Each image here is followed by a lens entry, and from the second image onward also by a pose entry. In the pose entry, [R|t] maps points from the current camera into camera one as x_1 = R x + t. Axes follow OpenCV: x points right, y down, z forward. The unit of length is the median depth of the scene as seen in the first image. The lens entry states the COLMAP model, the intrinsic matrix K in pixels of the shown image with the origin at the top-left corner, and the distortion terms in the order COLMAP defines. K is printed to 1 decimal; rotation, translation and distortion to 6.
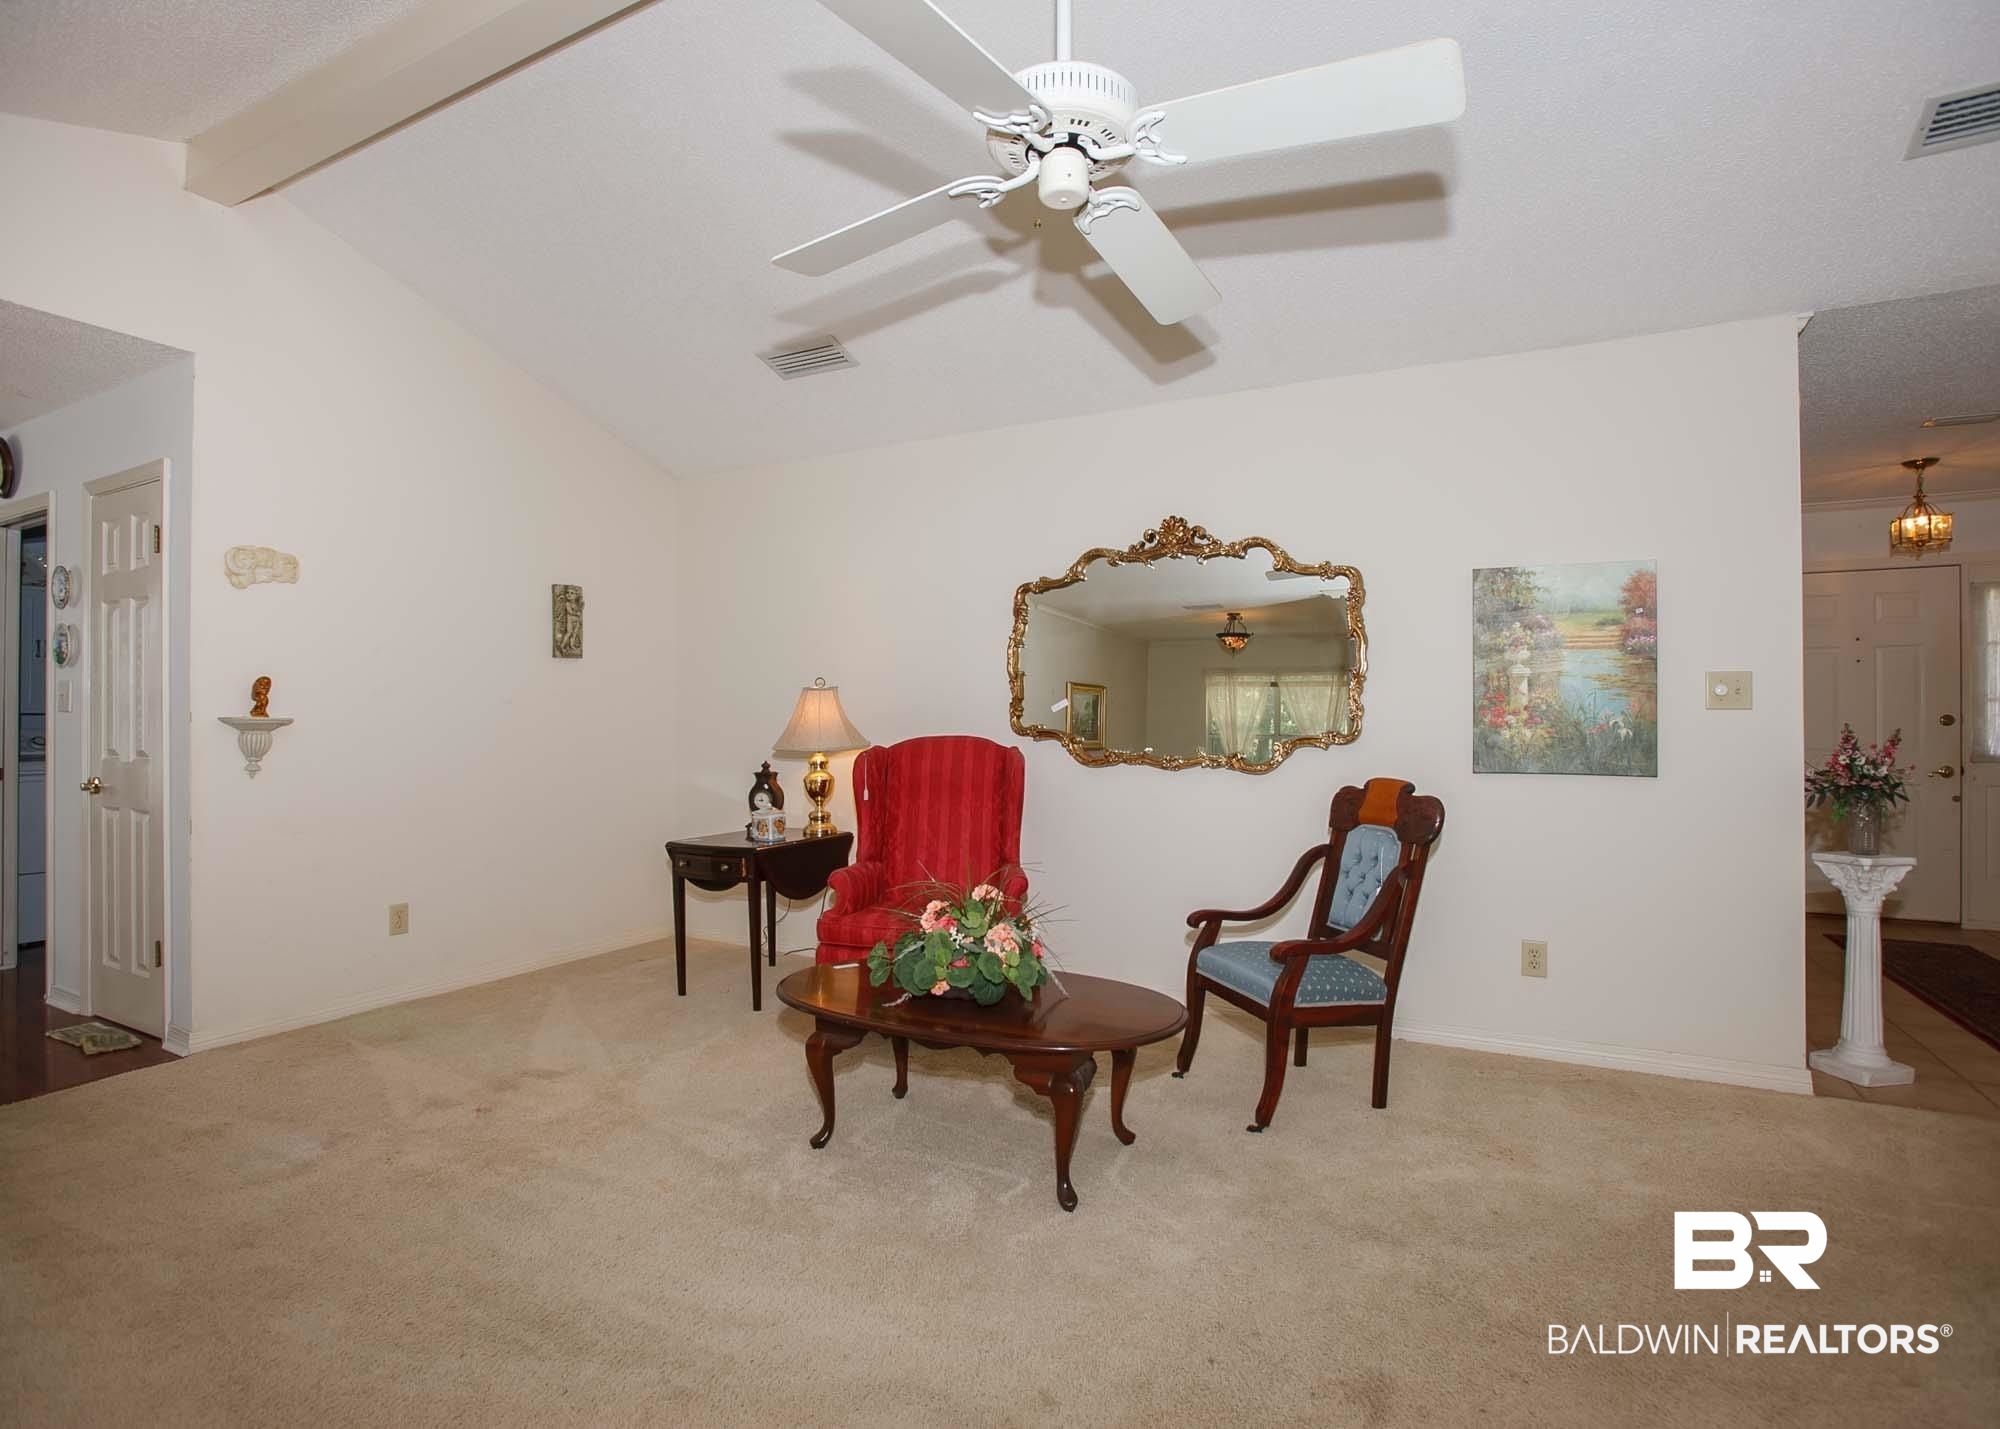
lens RADIAL K [[990.1, 0, 996.5], [0, 990.1, 703.9], [0, 0, 1]] dist [-0.045846, -0.000075]
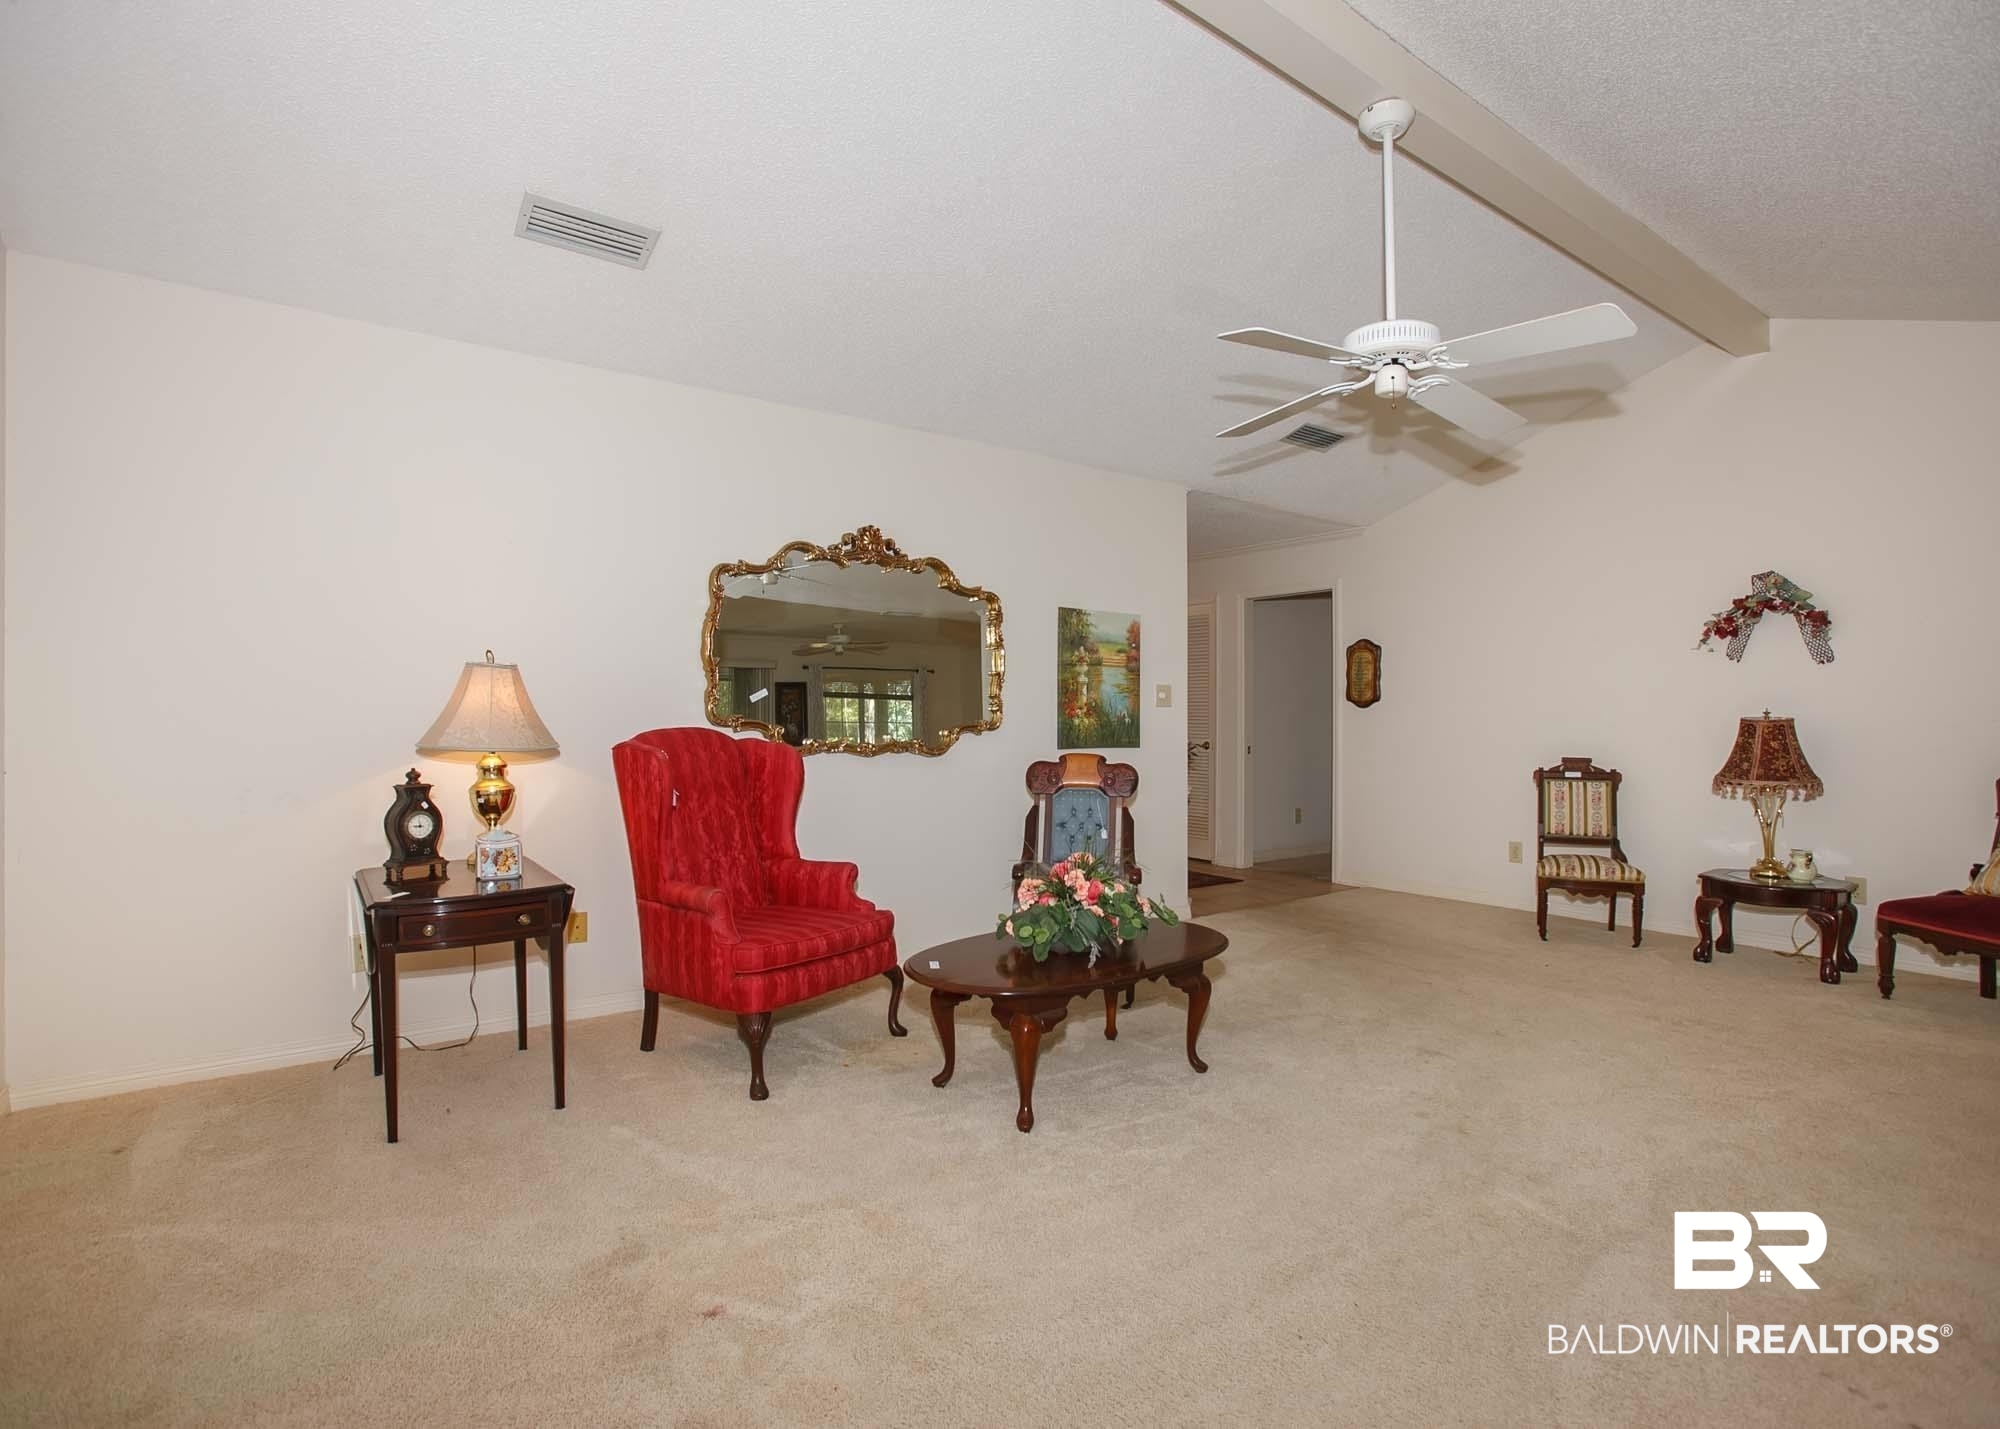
lens RADIAL K [[990.1, 0, 993.1], [0, 990.1, 725.7], [0, 0, 1]] dist [-0.045846, -0.000075]
pose [[0.436666, -0.009927, 0.899569, -0.802992], [-0.020258, 0.999577, 0.020864, 0.007424], [-0.899396, -0.027334, 0.436280, 0.418022]]
